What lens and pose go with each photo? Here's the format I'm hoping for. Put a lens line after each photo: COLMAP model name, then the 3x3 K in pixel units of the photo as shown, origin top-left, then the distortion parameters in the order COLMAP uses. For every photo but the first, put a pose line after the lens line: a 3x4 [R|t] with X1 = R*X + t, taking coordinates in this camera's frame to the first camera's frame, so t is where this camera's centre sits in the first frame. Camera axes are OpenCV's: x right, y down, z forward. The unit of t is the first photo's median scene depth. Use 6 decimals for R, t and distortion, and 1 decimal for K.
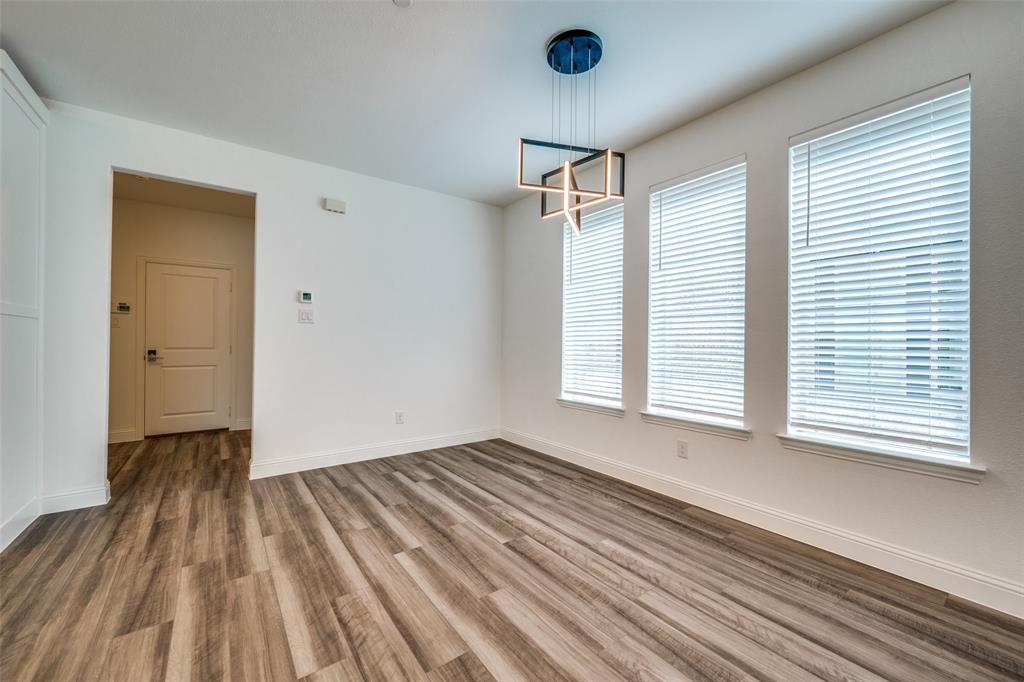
lens RADIAL K [[402.3, 0, 512.0], [0, 402.3, 341.0], [0, 0, 1]] dist [-0.000809, -0.000082]
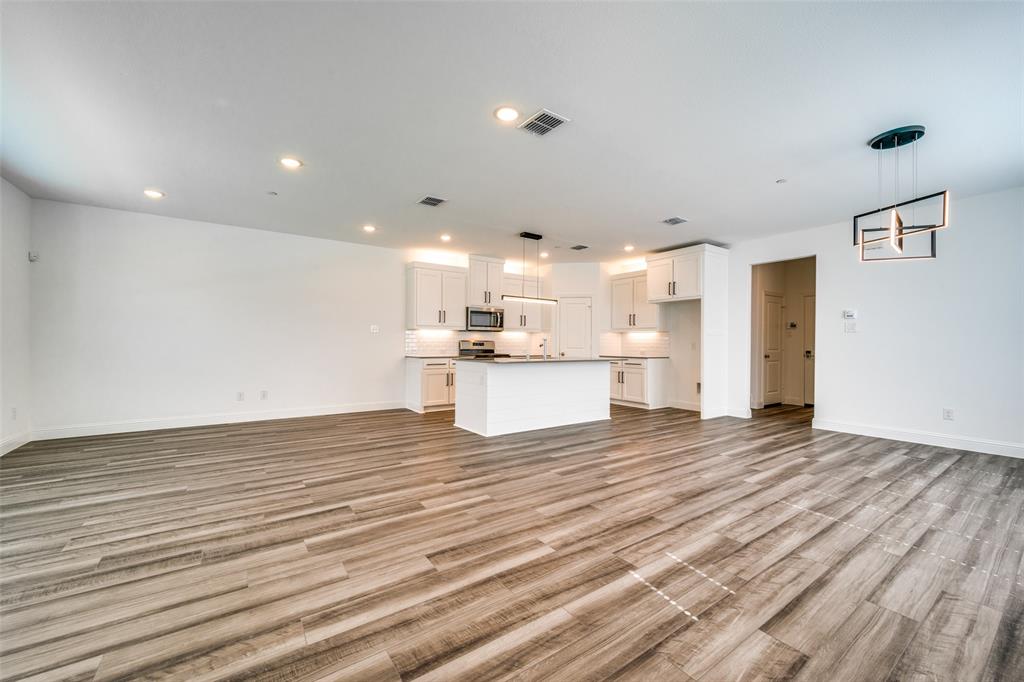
lens RADIAL K [[400.7, 0, 507.4], [0, 400.7, 342.4], [0, 0, 1]] dist [0.000126, 0.000636]
pose [[-0.033911, -0.009387, -0.999381, 1.684401], [-0.002590, 0.999953, -0.009305, 0.016192], [0.999421, 0.002272, -0.033934, -0.327045]]
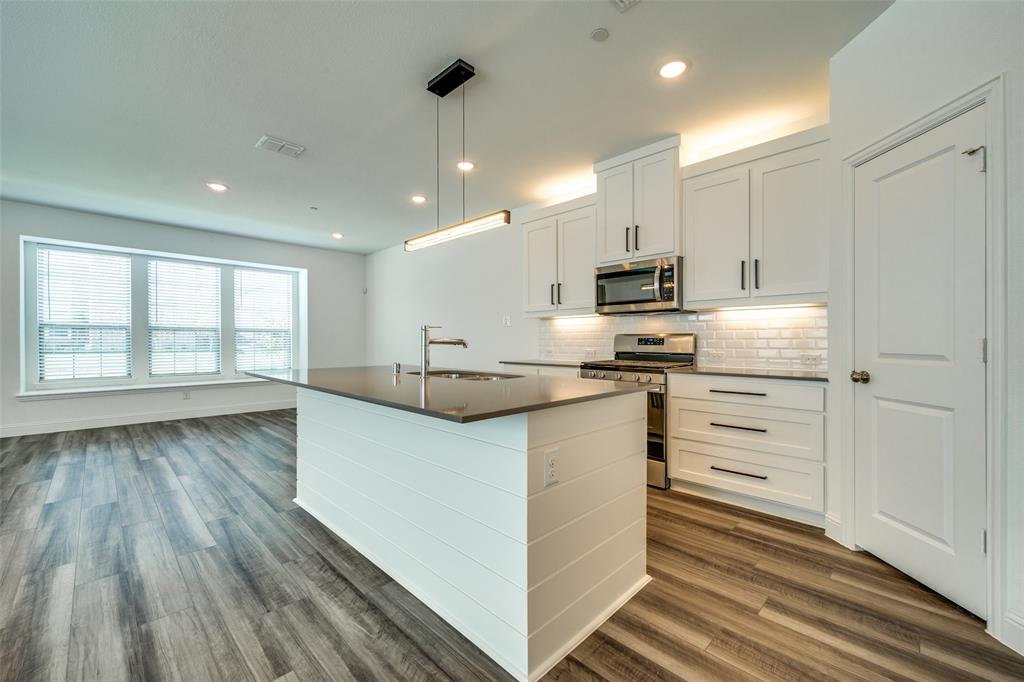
lens RADIAL K [[412.0, 0, 510.1], [0, 412.0, 340.8], [0, 0, 1]] dist [-0.000691, -0.000028]
pose [[-0.987738, -0.004632, -0.156055, -1.153043], [-0.004013, 0.999983, -0.004277, 0.008420], [0.156072, -0.003599, -0.987739, 0.967951]]
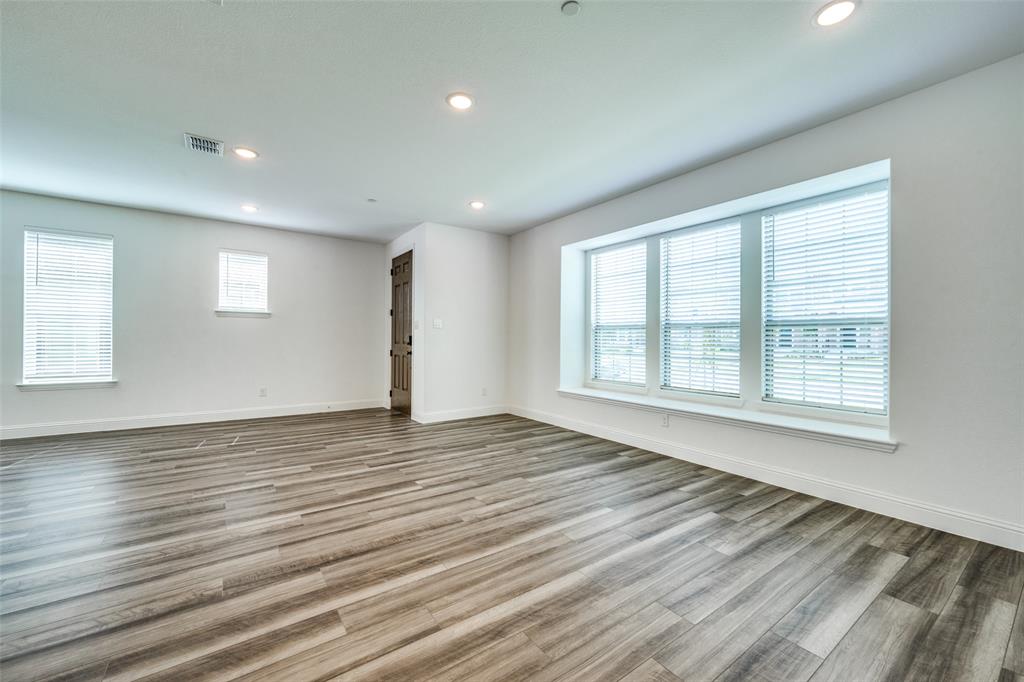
lens RADIAL K [[400.7, 0, 507.4], [0, 400.7, 342.4], [0, 0, 1]] dist [0.000126, 0.000636]
pose [[0.025747, -0.010785, 0.999610, -1.320583], [-0.012309, 0.999863, 0.011105, -0.007624], [-0.999593, -0.012590, 0.025611, -1.522591]]
